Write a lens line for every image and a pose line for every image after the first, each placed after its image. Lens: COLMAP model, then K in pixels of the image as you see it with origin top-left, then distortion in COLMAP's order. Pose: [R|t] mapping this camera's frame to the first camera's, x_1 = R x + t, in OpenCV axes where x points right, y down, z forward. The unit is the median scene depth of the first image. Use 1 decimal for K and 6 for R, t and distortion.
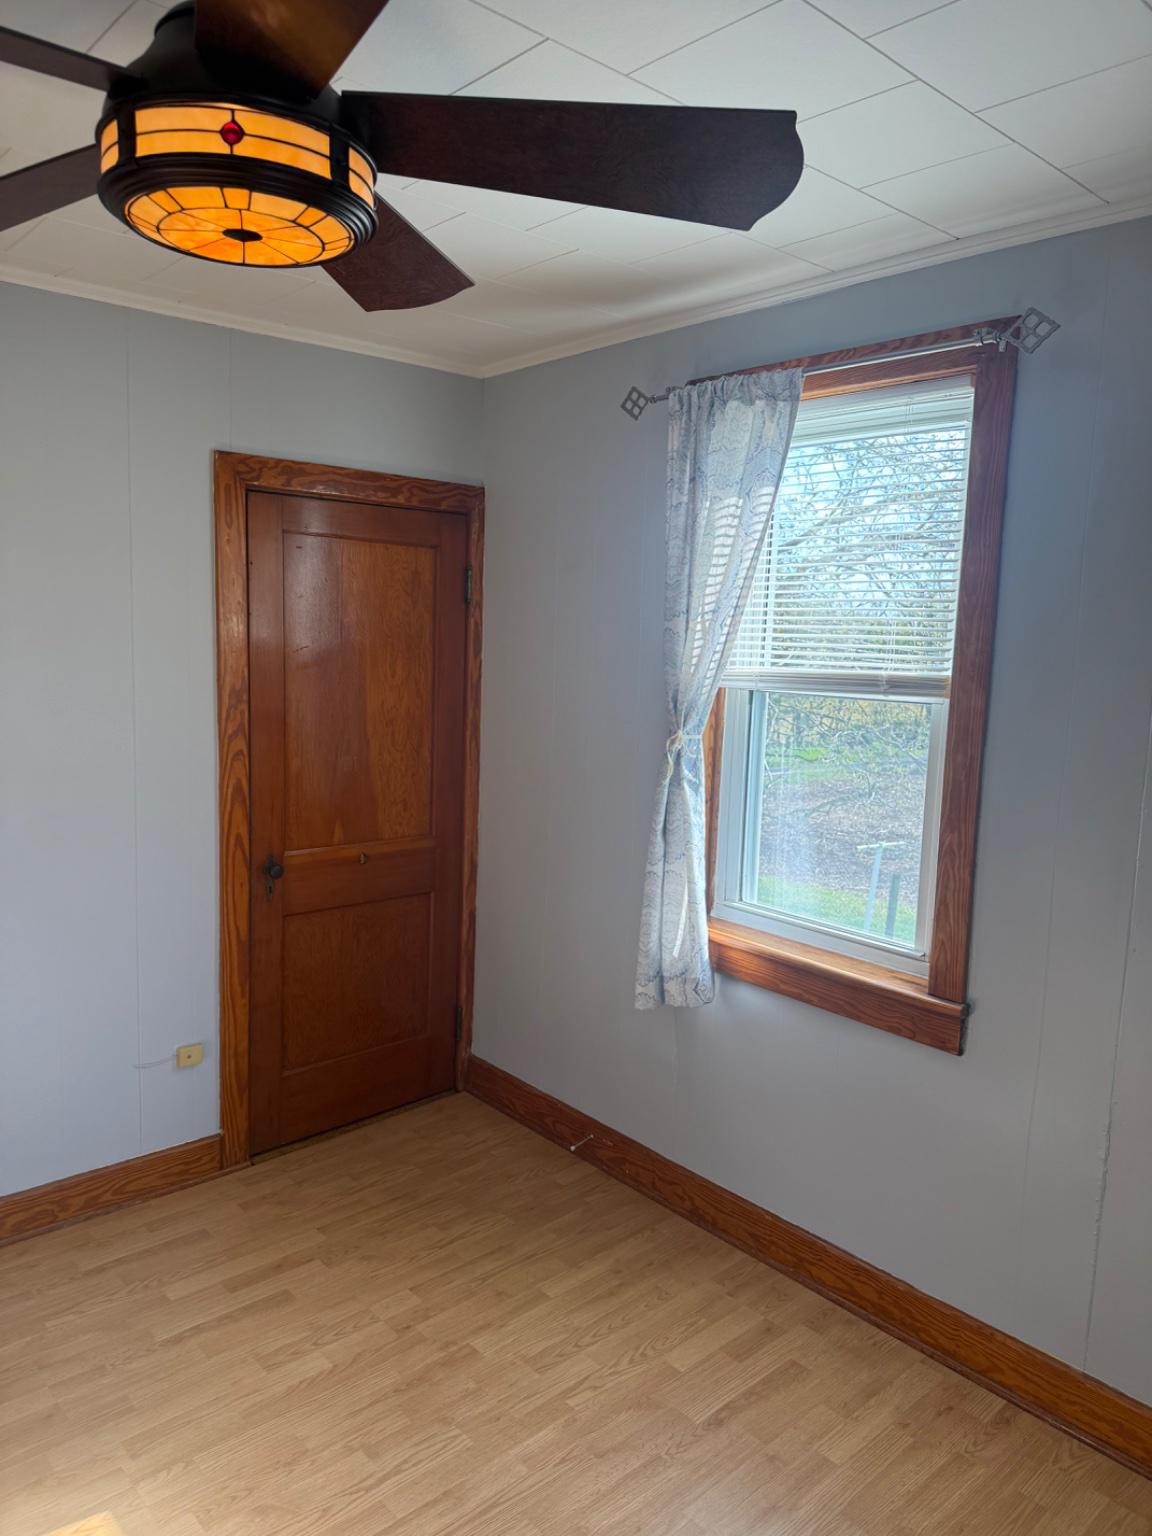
lens RADIAL K [[1090.6, 0, 577.2], [0, 1090.6, 789.8], [0, 0, 1]] dist [0.091211, -0.072524]
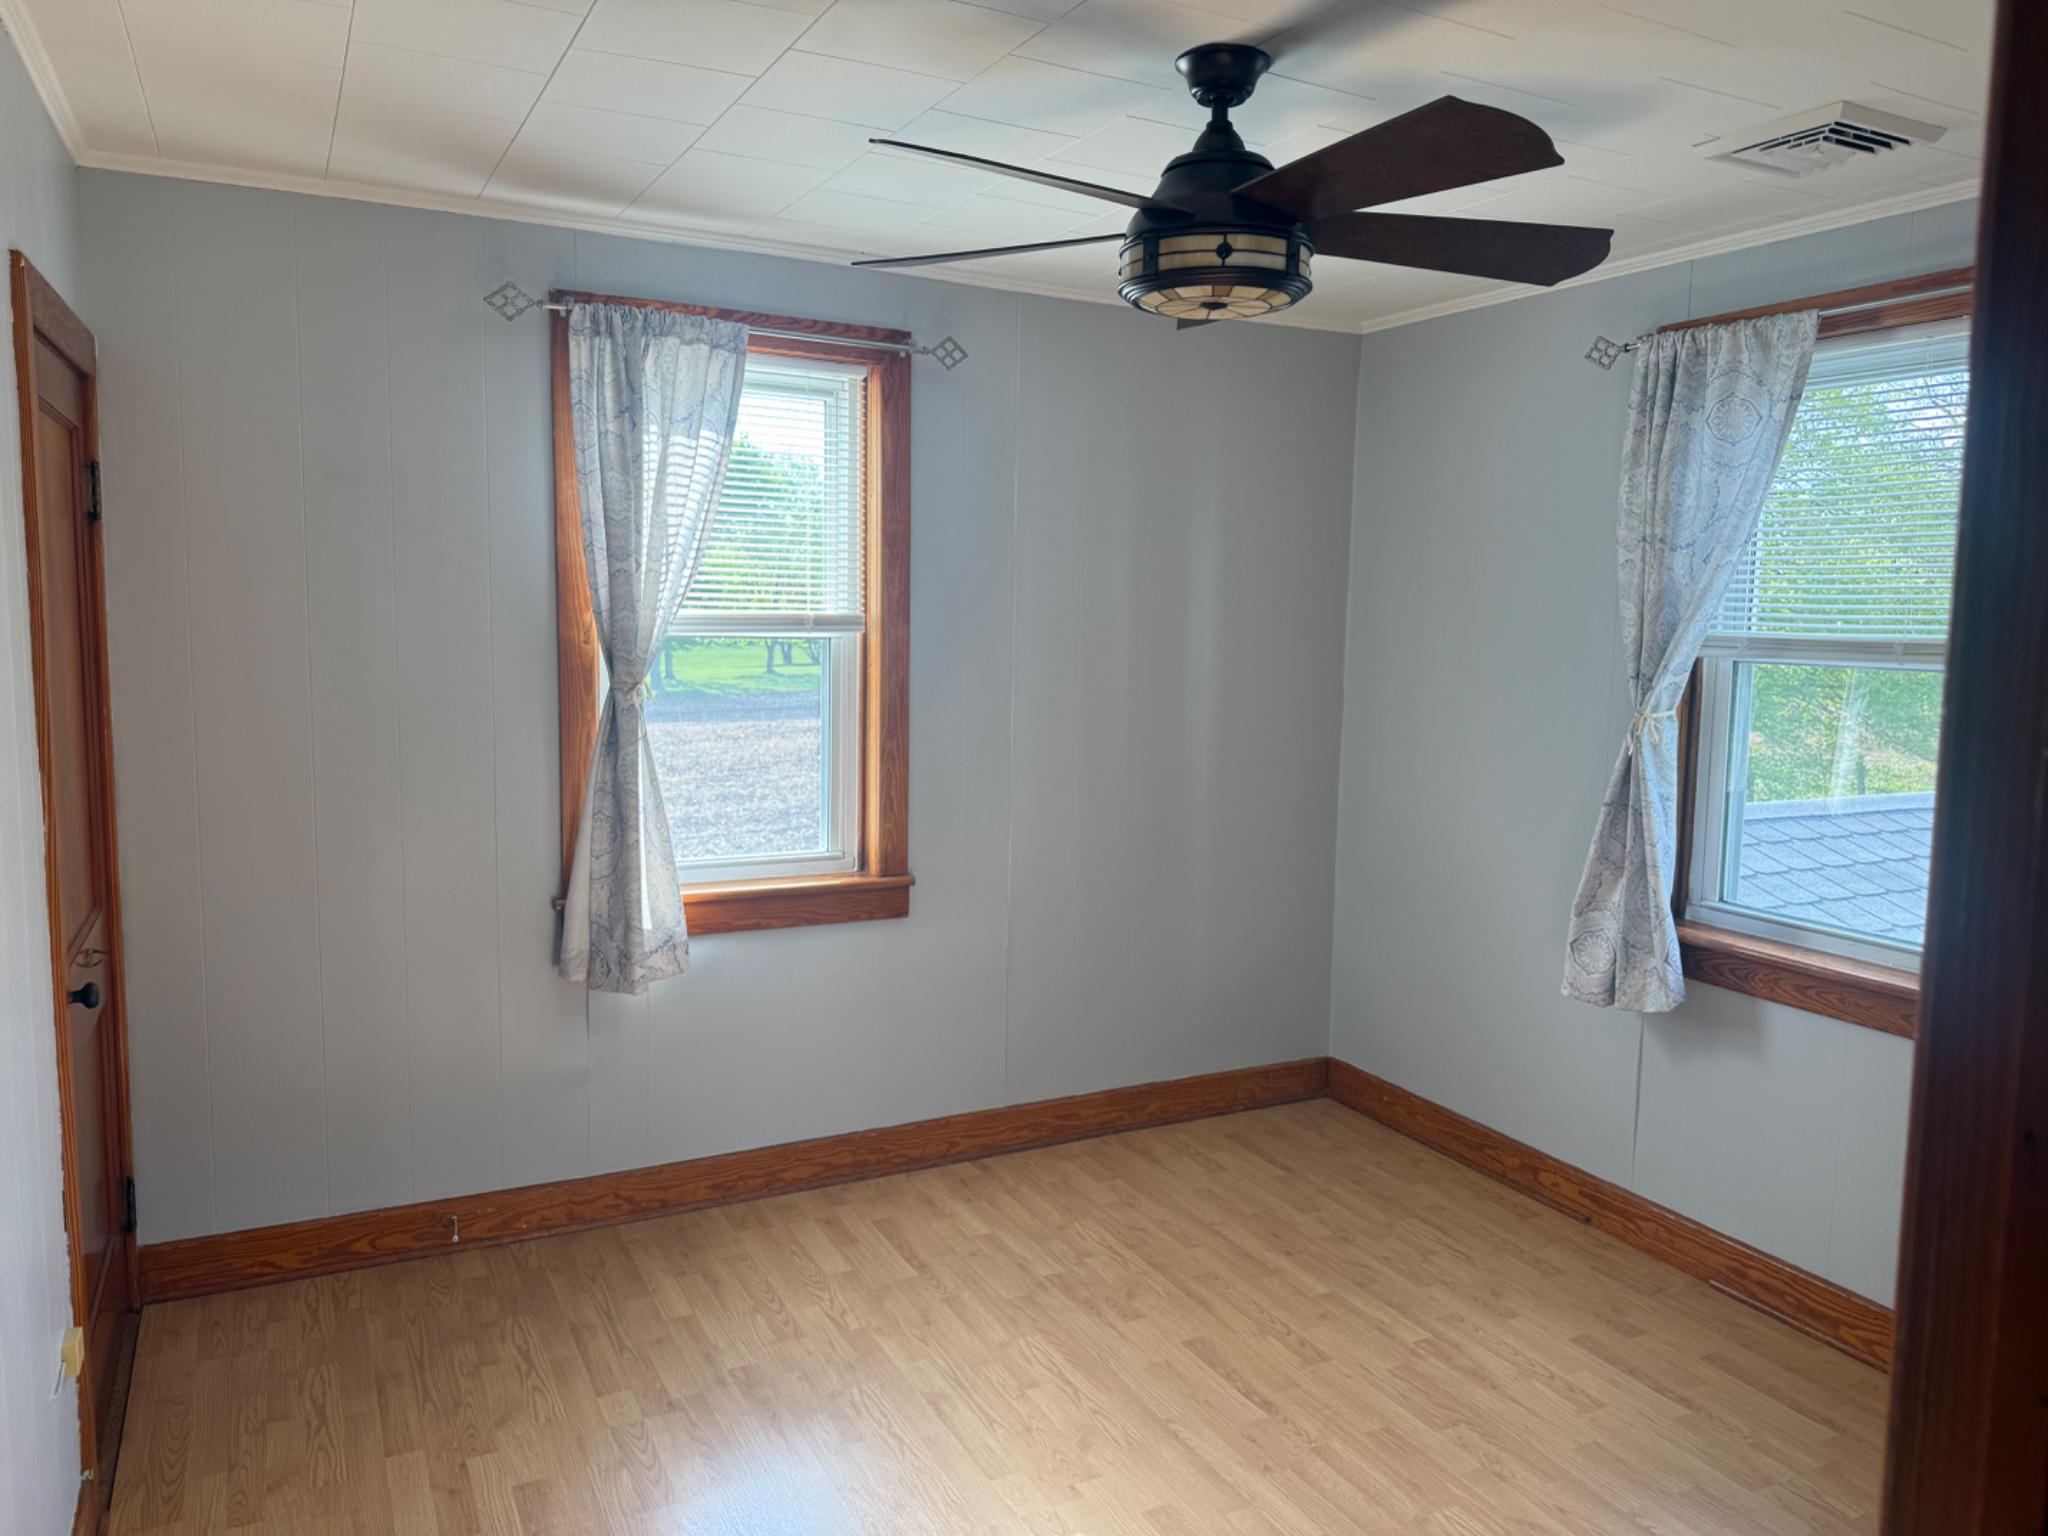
lens RADIAL K [[1454.1, 0, 1024.0], [0, 1454.1, 768.0], [0, 0, 1]] dist [0.091211, -0.072524]
pose [[0.266577, -0.141862, 0.953316, -1.103164], [0.122604, 0.986064, 0.112451, -0.089665], [-0.955984, 0.086903, 0.280255, 0.387923]]
